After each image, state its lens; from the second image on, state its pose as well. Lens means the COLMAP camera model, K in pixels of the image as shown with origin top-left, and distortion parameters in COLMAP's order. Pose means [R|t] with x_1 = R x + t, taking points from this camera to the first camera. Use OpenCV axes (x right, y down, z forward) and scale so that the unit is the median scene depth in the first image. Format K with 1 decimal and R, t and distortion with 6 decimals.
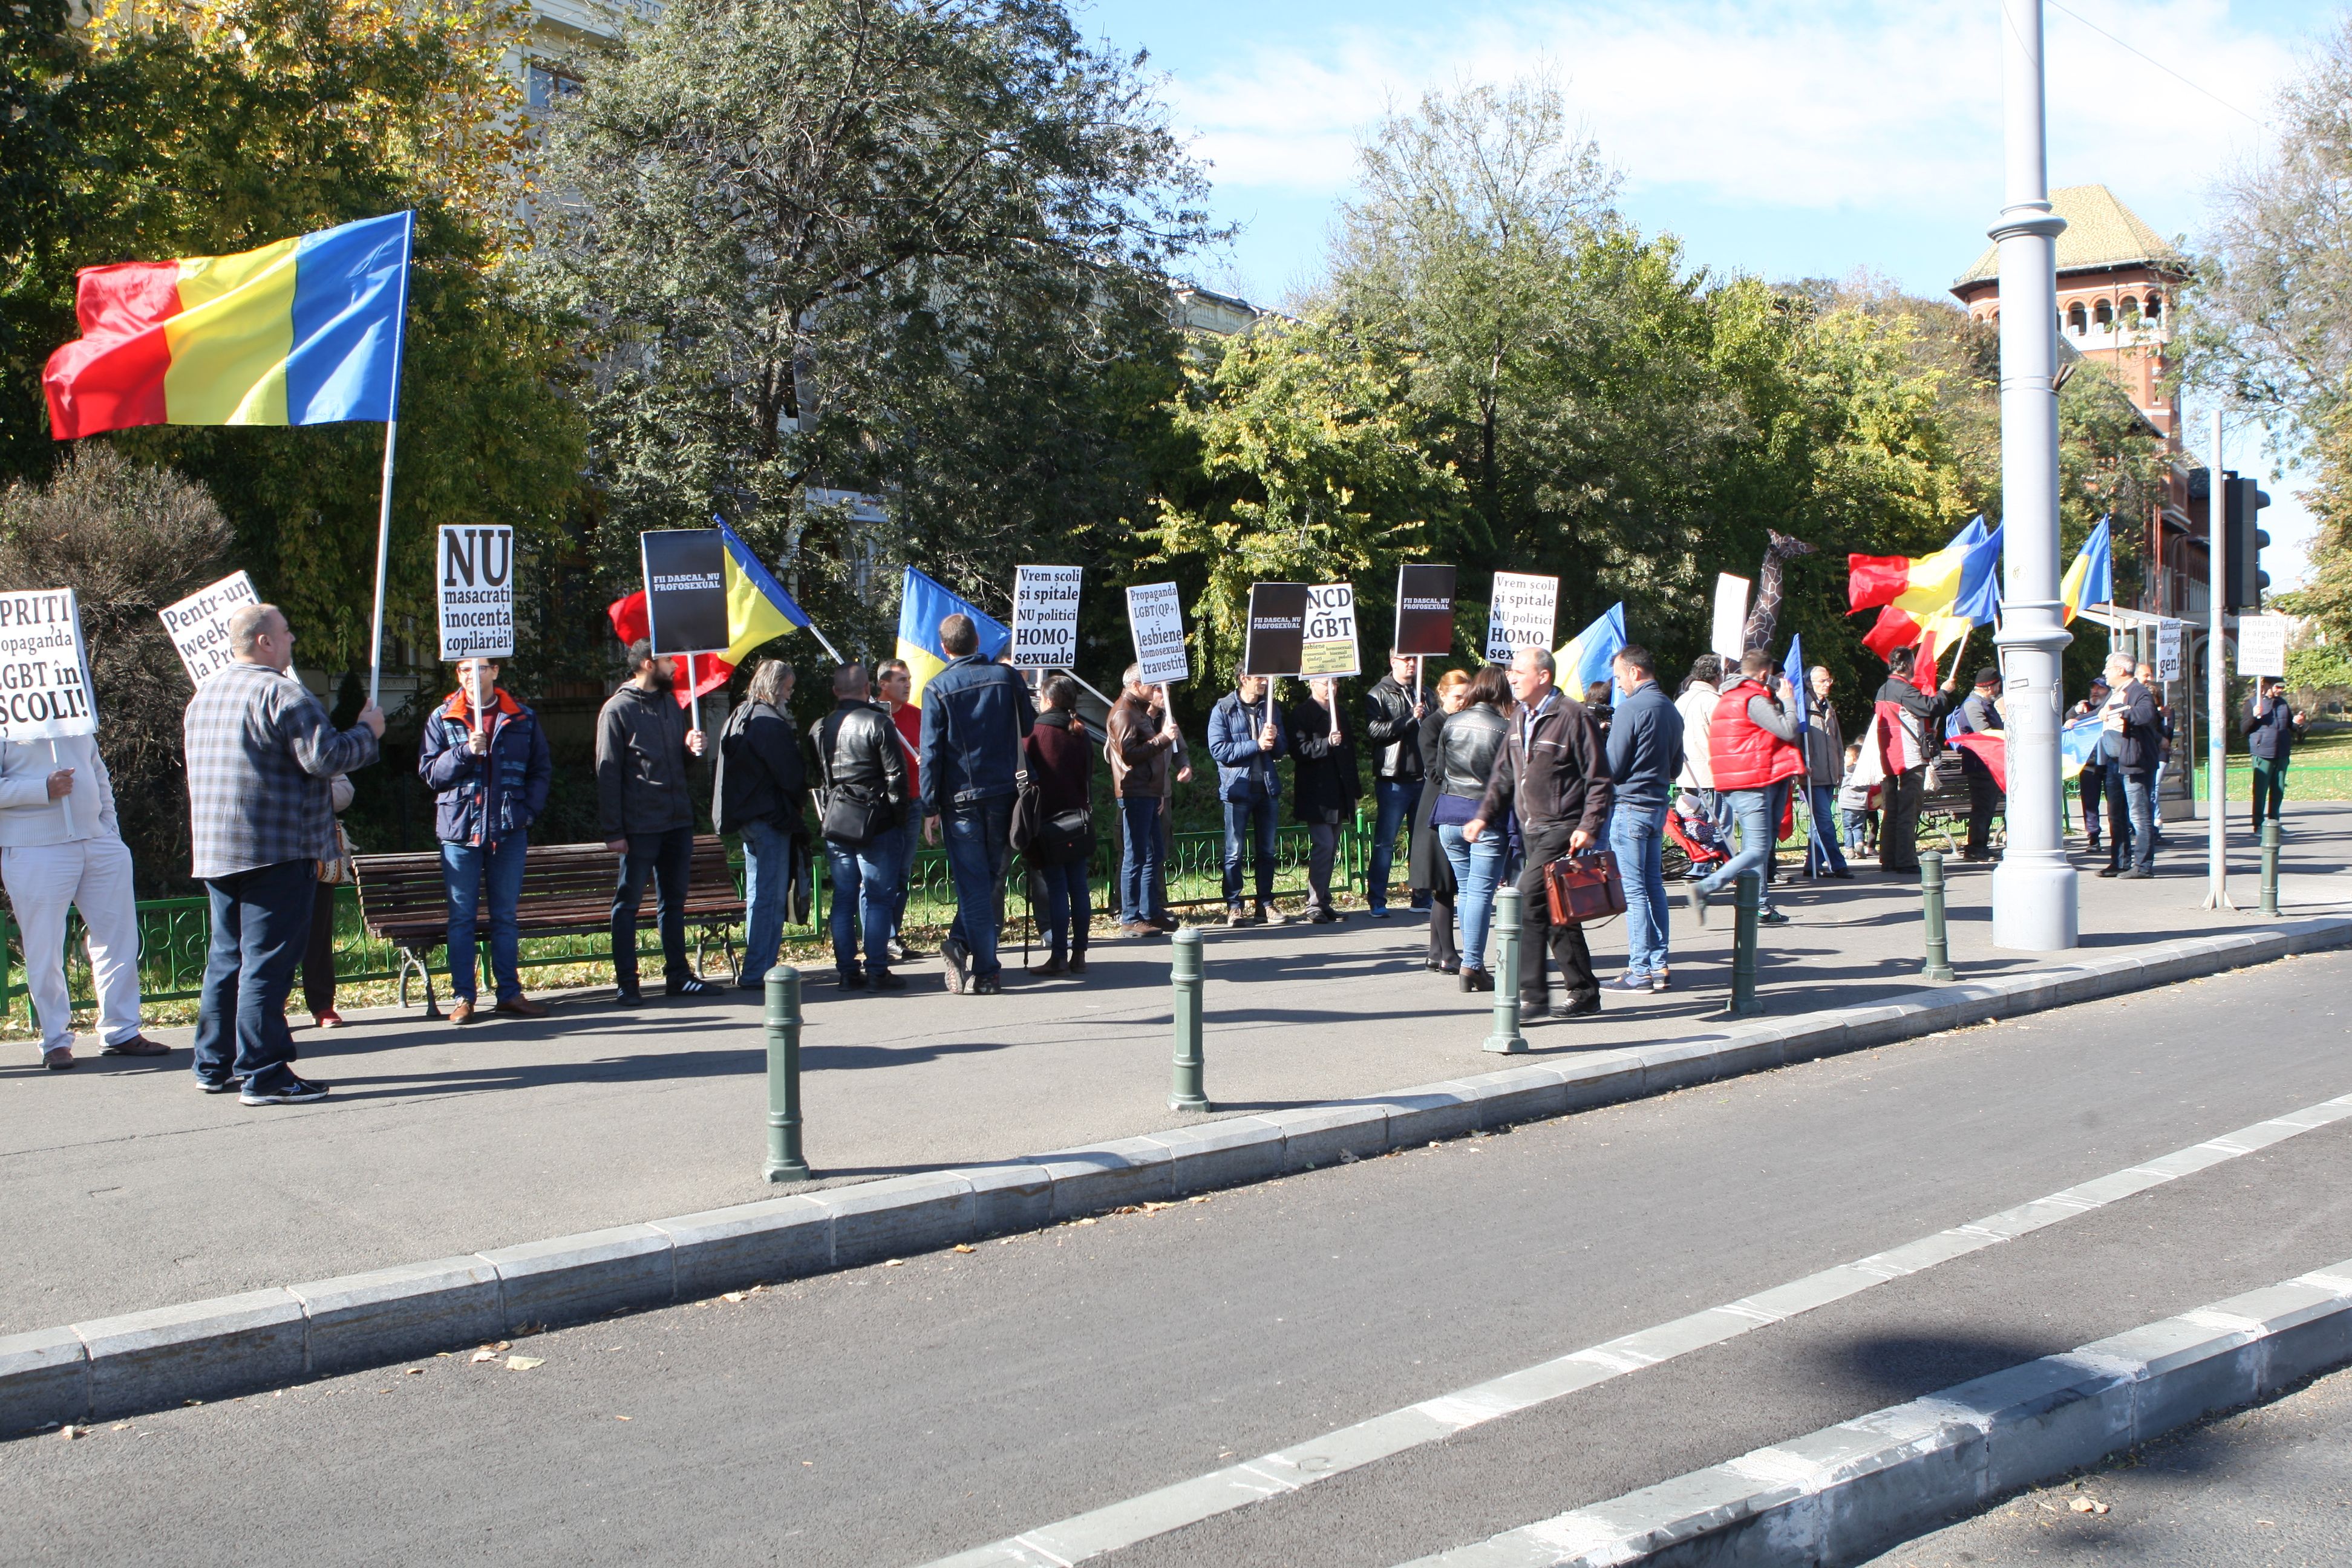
lens RADIAL K [[1996.2, 0, 1176.0], [0, 1996.2, 784.0], [0, 0, 1]] dist [-0.099477, 0.076378]
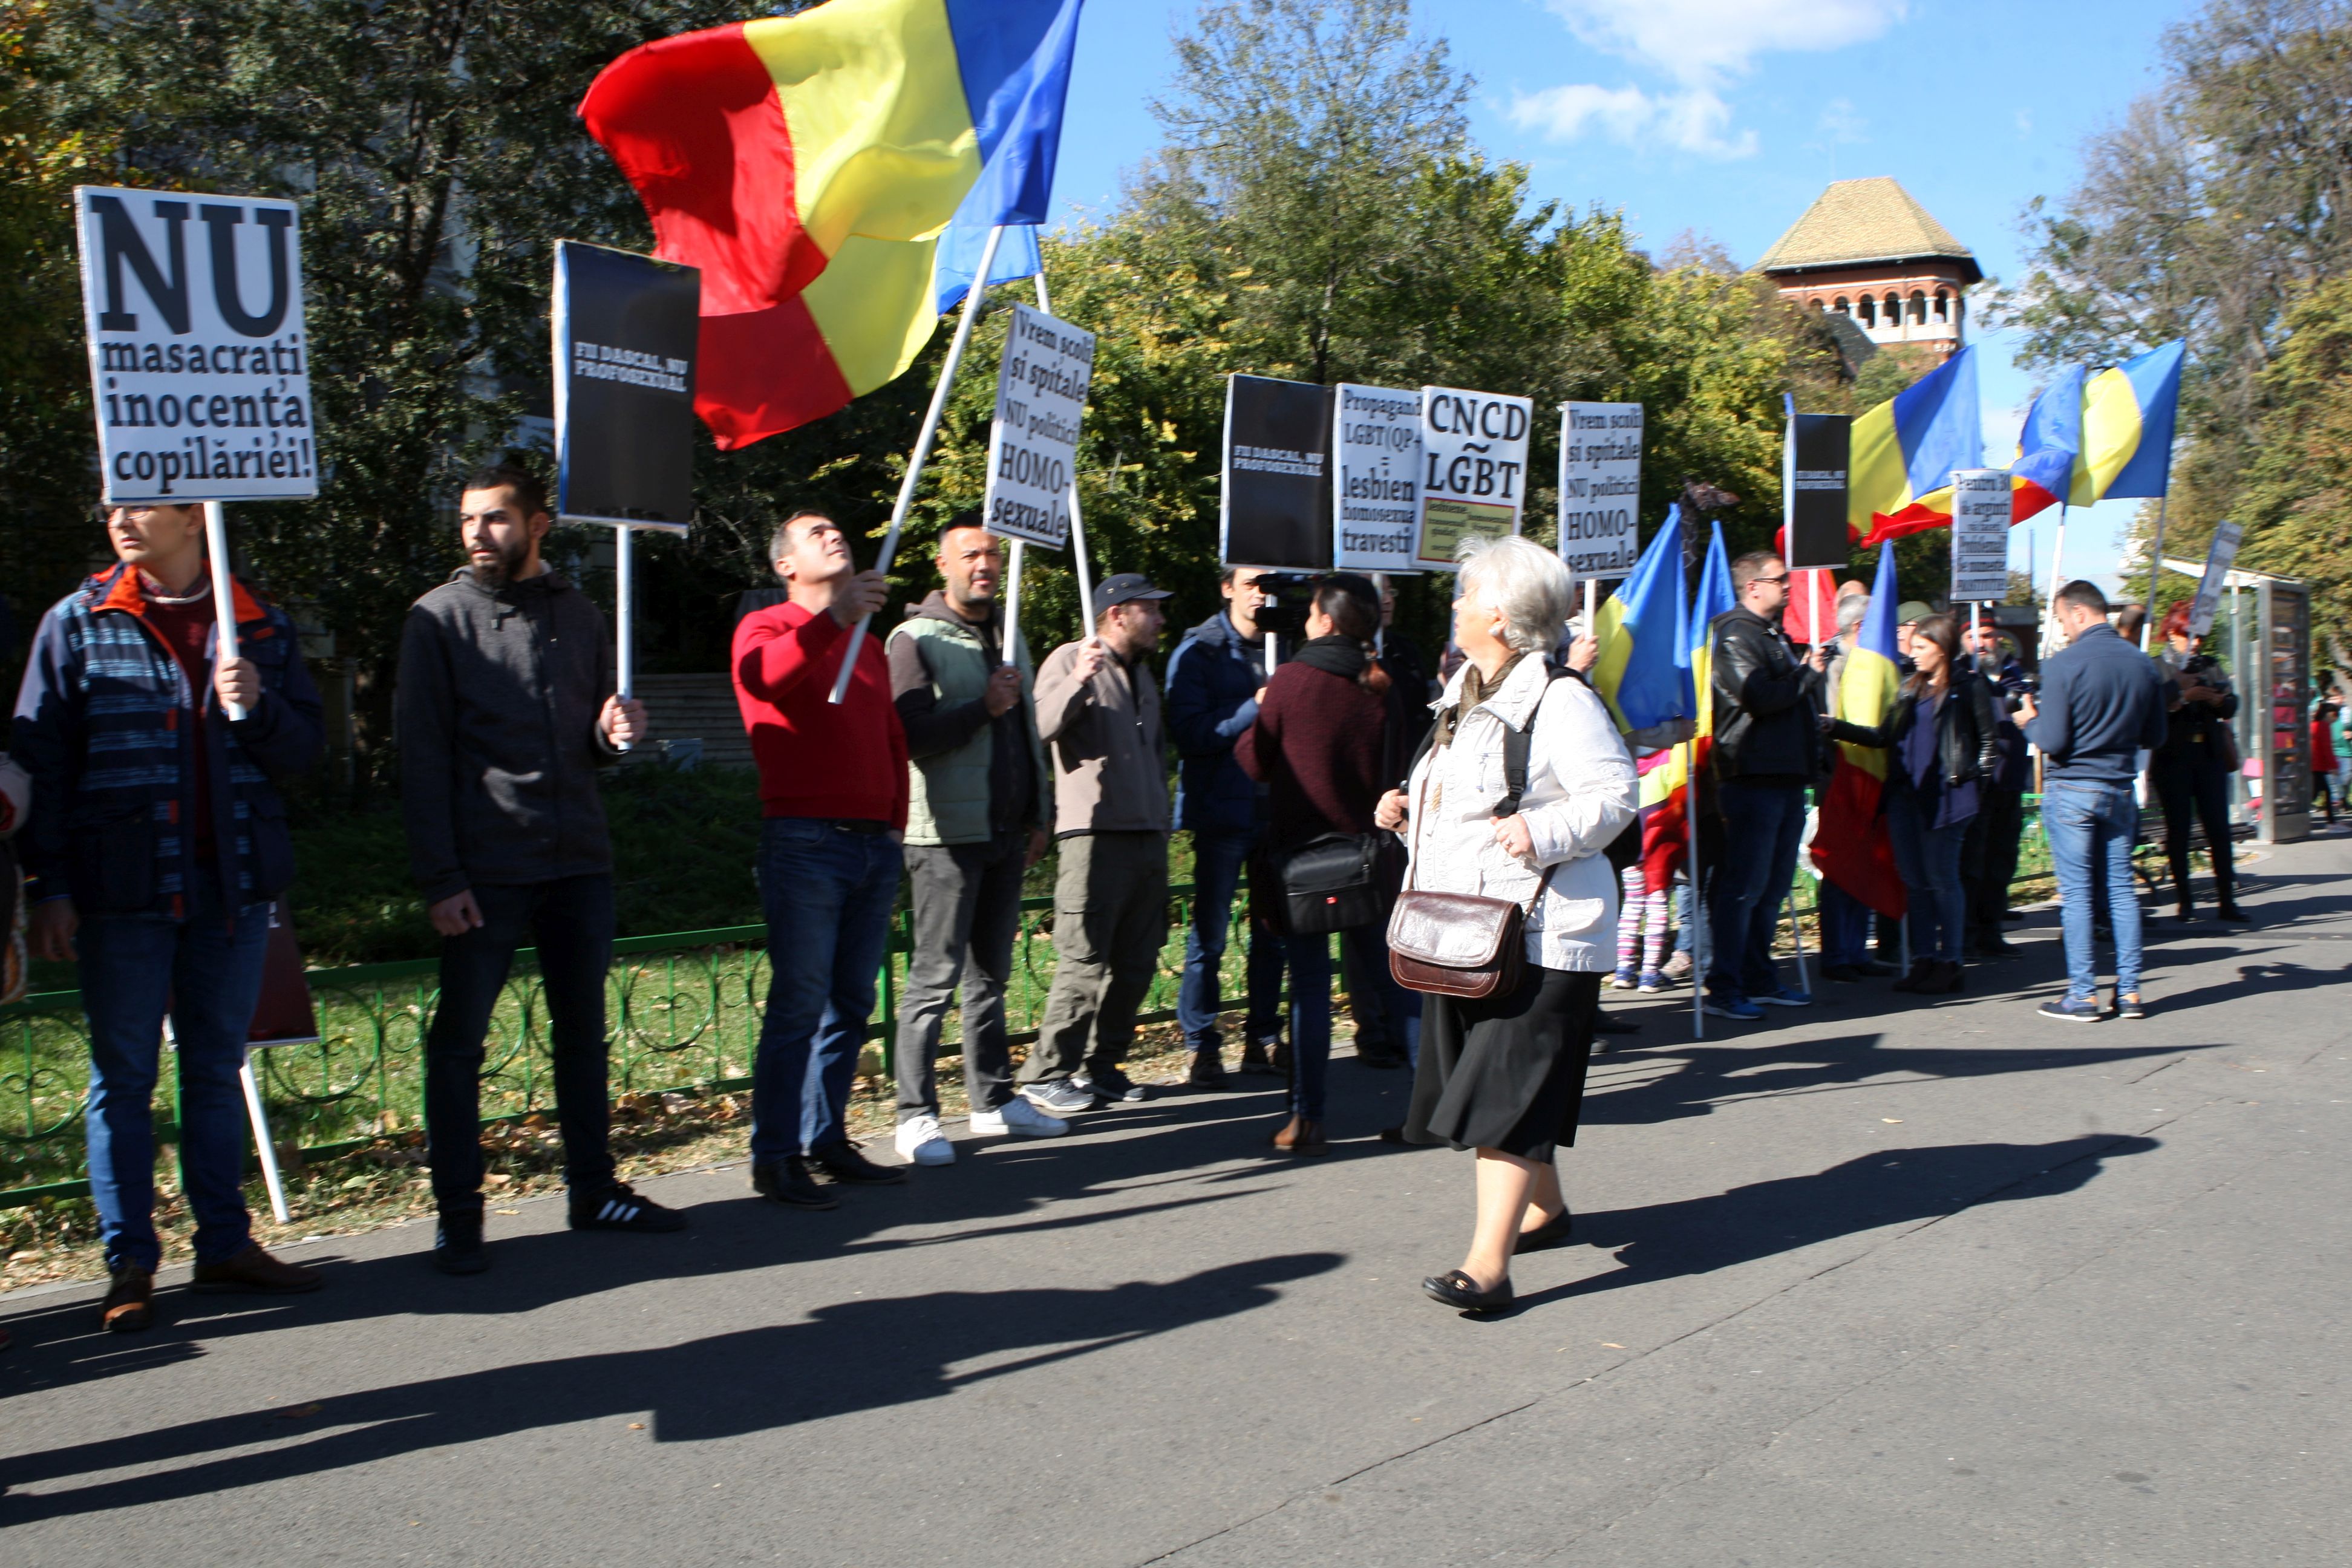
lens RADIAL K [[2086.0, 0, 1176.0], [0, 2086.0, 784.0], [0, 0, 1]] dist [-0.078732, 0.059529]
pose [[0.994326, 0.001980, 0.106361, -0.001791], [-0.002279, 0.999994, 0.002685, 0.000305], [-0.106355, -0.002913, 0.994324, 0.104996]]
